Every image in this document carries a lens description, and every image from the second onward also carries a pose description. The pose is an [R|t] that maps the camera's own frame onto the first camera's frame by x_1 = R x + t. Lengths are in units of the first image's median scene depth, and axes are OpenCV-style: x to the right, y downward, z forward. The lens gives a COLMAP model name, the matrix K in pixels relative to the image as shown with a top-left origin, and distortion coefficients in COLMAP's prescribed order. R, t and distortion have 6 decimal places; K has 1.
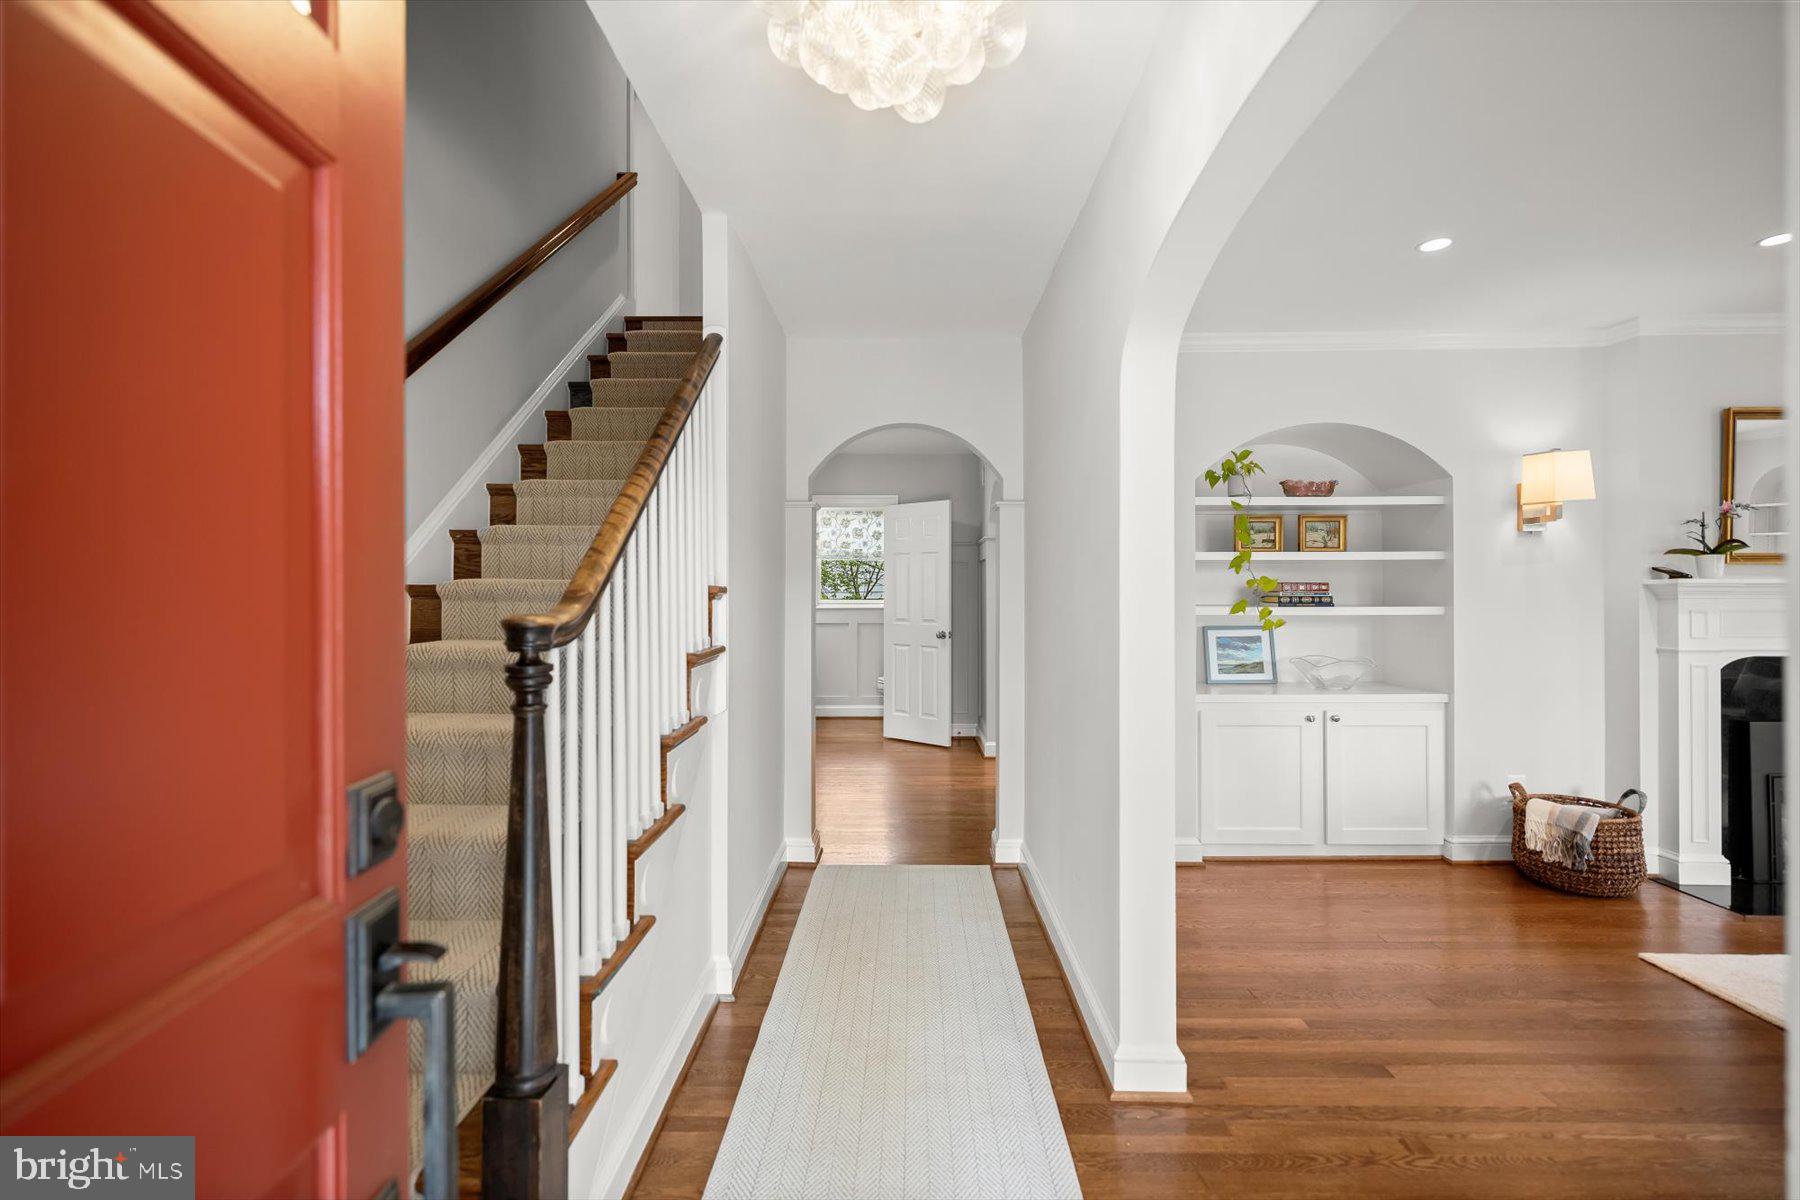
lens RADIAL K [[804.1, 0, 889.9], [0, 804.1, 587.0], [0, 0, 1]] dist [-0.001141, -0.001034]
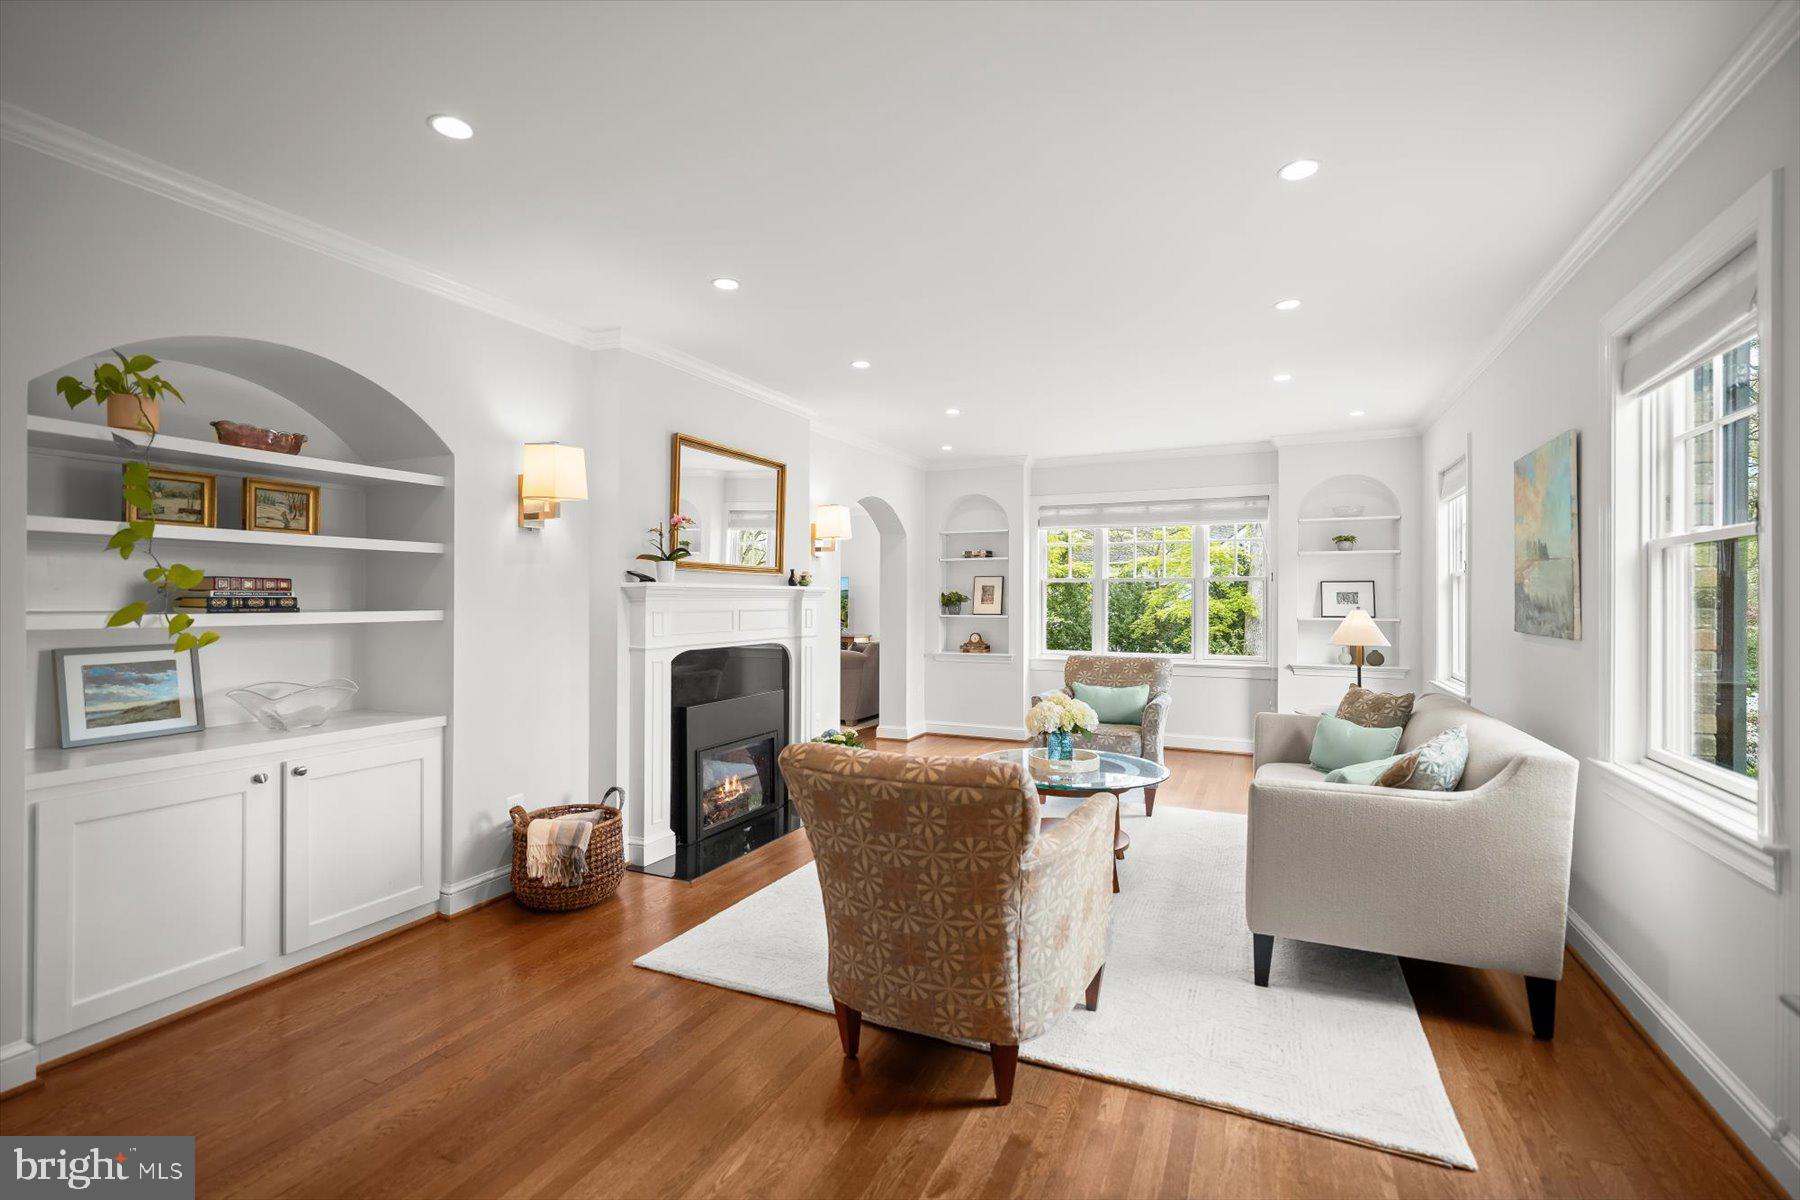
lens RADIAL K [[804.1, 0, 882.3], [0, 804.1, 595.2], [0, 0, 1]] dist [-0.001141, -0.001034]
pose [[0.420477, 0.007176, 0.907275, 0.130713], [-0.007166, 0.999964, -0.004589, 0.009389], [-0.907275, -0.004572, 0.420513, 0.244281]]
